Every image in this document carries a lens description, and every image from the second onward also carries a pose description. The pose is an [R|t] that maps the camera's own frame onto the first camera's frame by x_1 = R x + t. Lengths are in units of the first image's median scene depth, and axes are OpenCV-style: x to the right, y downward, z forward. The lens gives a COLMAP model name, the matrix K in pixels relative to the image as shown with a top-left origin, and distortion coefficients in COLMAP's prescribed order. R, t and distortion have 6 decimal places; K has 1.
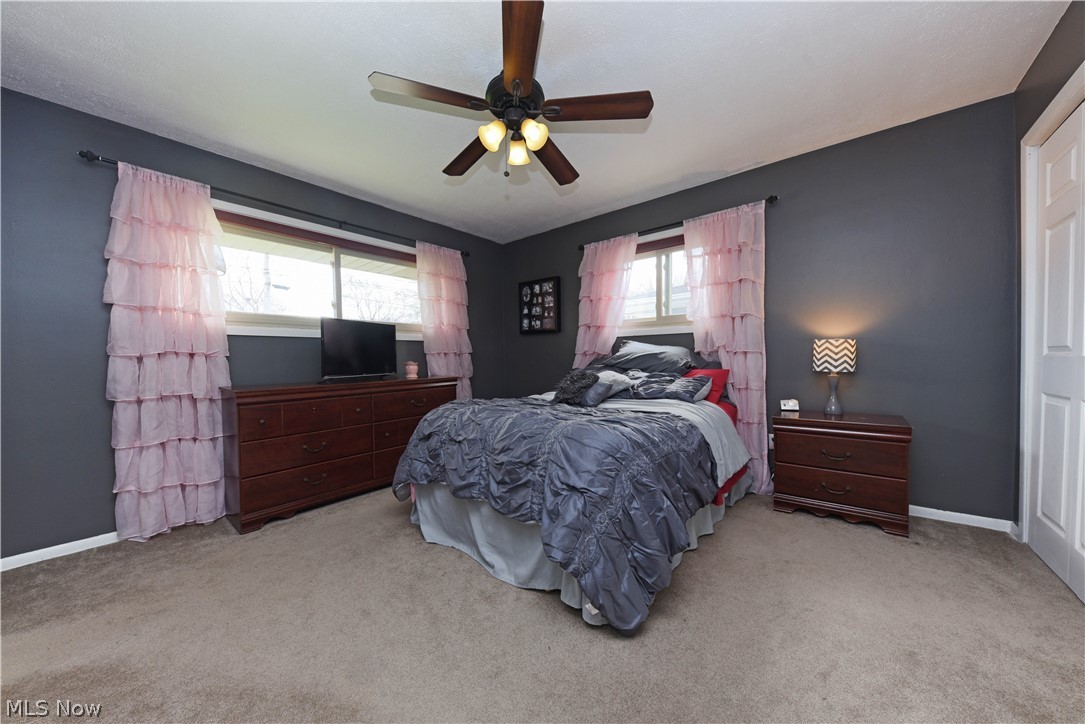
lens RADIAL K [[378.0, 0, 543.3], [0, 378.0, 365.1], [0, 0, 1]] dist [-0.000211, -0.002373]
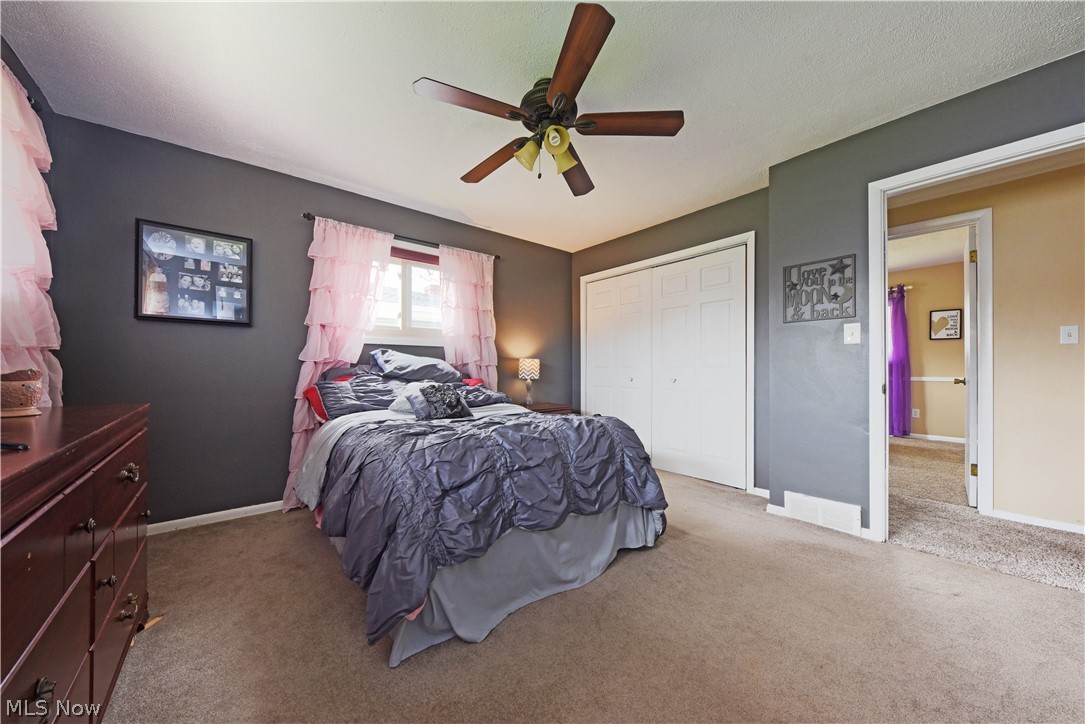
lens RADIAL K [[378.0, 0, 545.3], [0, 378.0, 366.3], [0, 0, 1]] dist [-0.000211, -0.002373]
pose [[0.166491, 0.021219, 0.985815, -0.590043], [0.014945, 0.999599, -0.024039, 0.003057], [-0.985930, 0.018735, 0.166107, 0.473966]]
